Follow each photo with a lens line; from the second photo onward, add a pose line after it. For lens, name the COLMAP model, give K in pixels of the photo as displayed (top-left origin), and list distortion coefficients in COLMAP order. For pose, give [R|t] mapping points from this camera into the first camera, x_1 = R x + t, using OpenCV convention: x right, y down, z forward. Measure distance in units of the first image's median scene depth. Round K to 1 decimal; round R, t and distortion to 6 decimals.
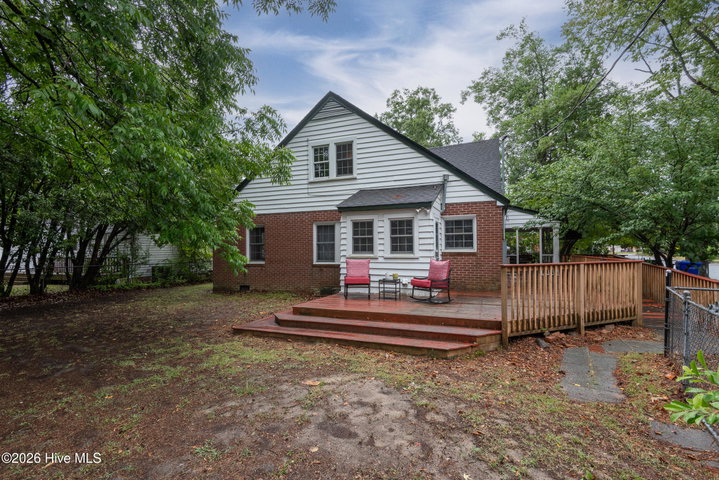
lens RADIAL K [[318.2, 0, 356.7], [0, 318.2, 253.6], [0, 0, 1]] dist [0.000855, -0.000377]
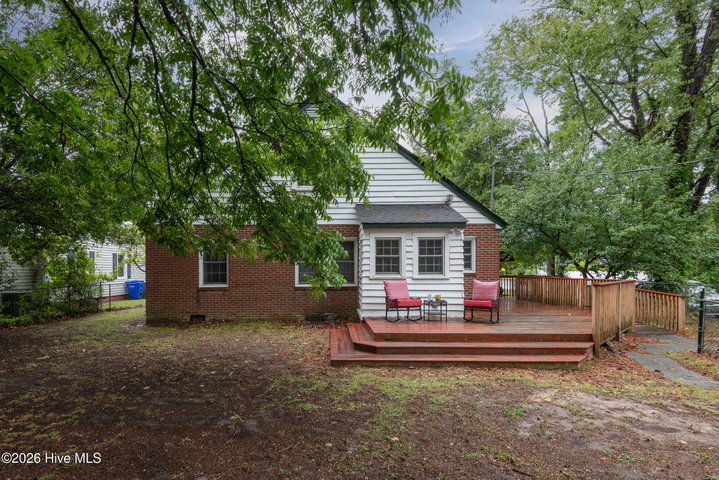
lens RADIAL K [[358.5, 0, 361.7], [0, 358.5, 280.0], [0, 0, 1]] dist [-0.003541, -0.001127]
pose [[0.943975, -0.002895, 0.330005, -0.421869], [-0.001100, 0.999928, 0.011917, 0.004392], [-0.330016, -0.011612, 0.943904, 0.045241]]
